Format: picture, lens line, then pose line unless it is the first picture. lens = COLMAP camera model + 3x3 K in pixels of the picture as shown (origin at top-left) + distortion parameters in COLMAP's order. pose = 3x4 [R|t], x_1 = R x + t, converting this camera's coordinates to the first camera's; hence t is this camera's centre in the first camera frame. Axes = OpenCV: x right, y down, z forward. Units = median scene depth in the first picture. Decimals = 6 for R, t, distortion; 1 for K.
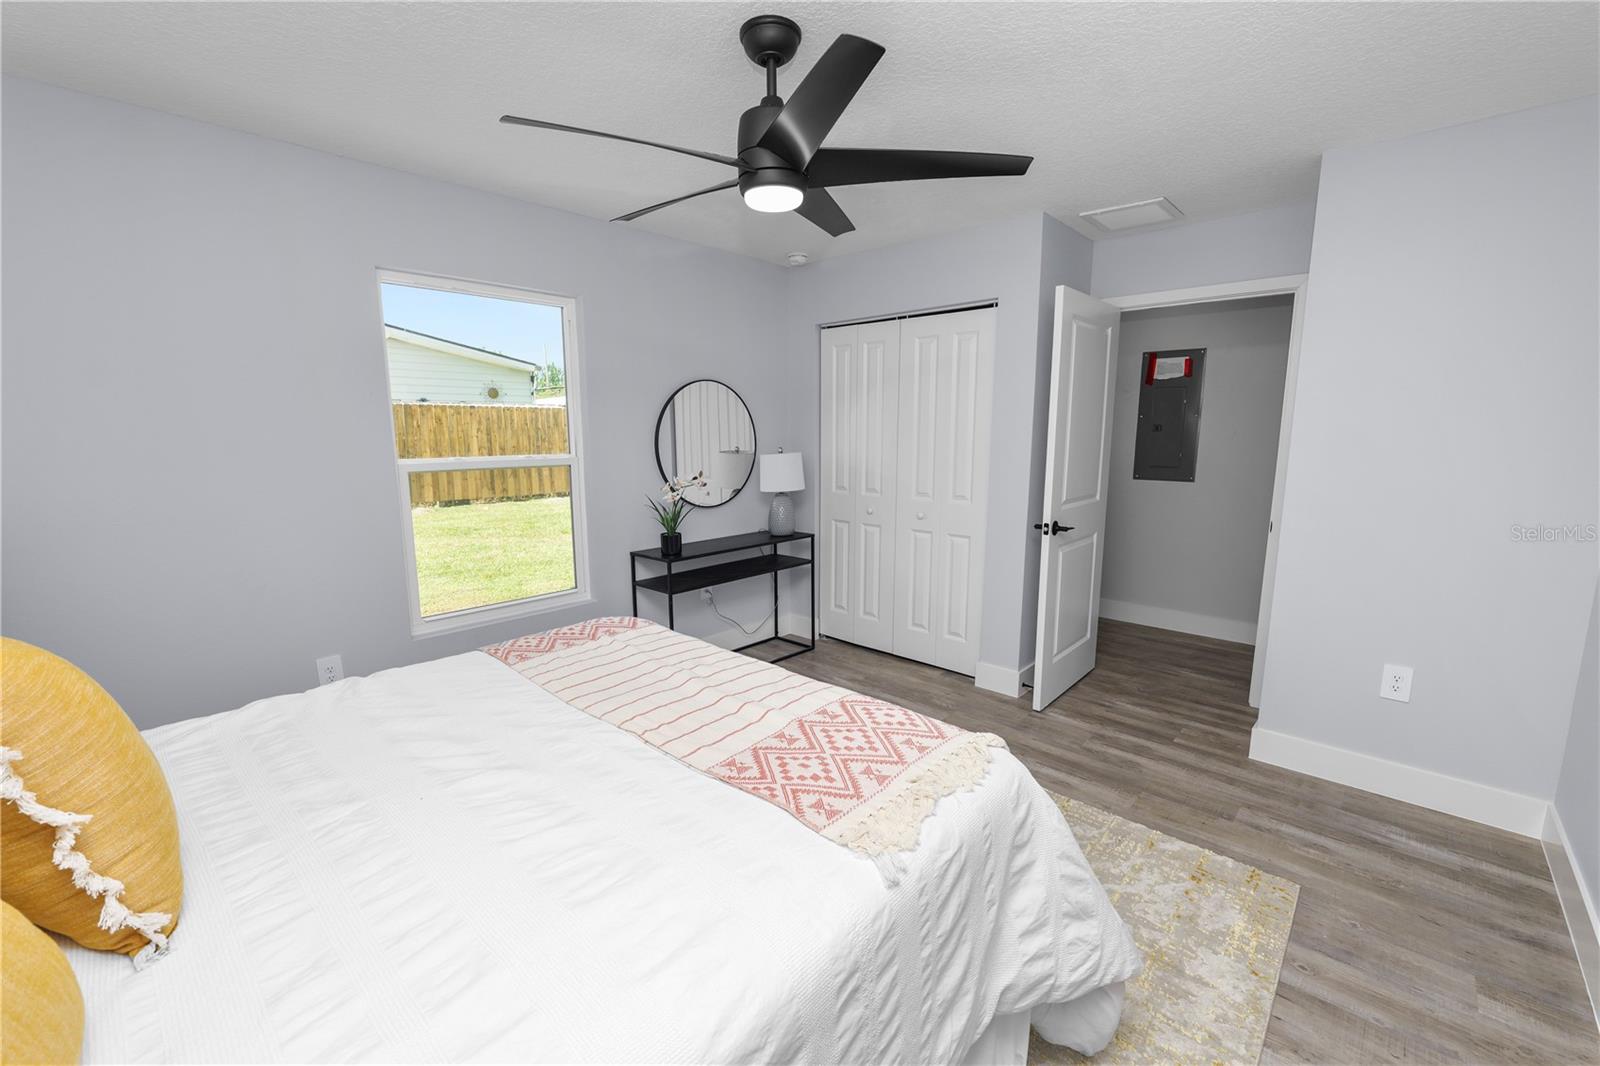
lens RADIAL K [[651.8, 0, 799.4], [0, 651.8, 531.8], [0, 0, 1]] dist [-0.013442, 0.001450]
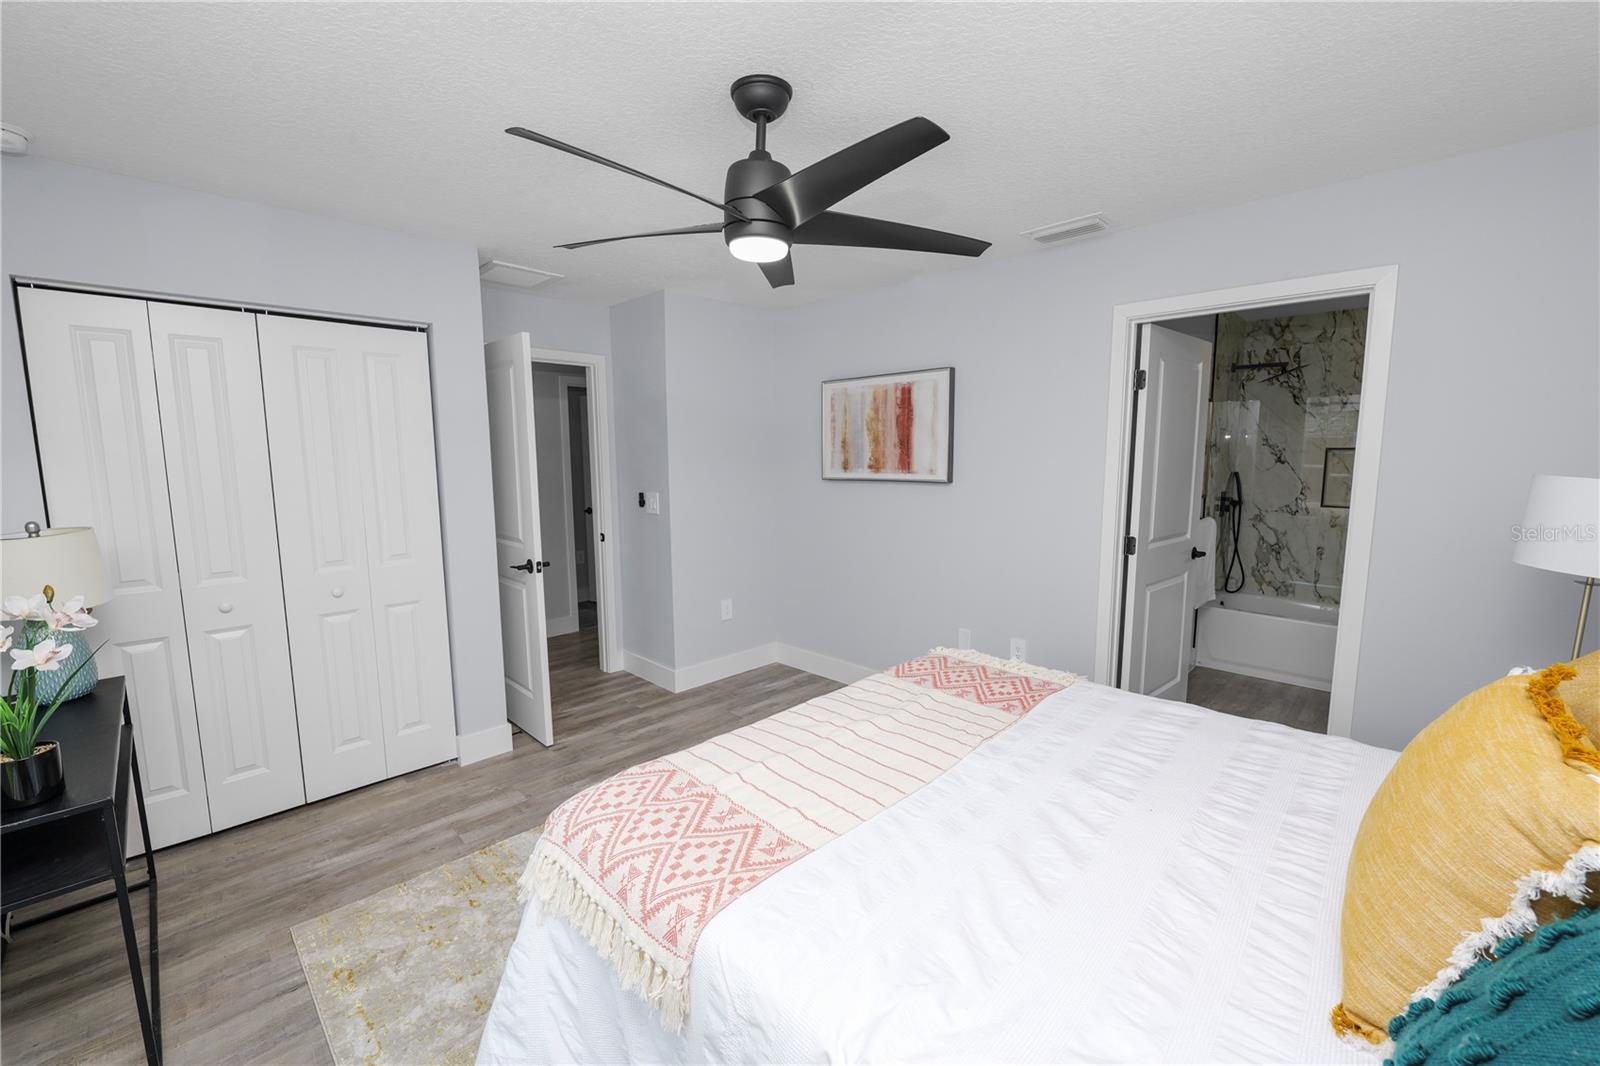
lens RADIAL K [[651.8, 0, 791.7], [0, 651.8, 532.9], [0, 0, 1]] dist [-0.013442, 0.001450]
pose [[0.035964, -0.119061, 0.992235, -0.642081], [0.162624, 0.980341, 0.111739, -0.111631], [-0.986032, 0.157343, 0.054619, 0.570369]]
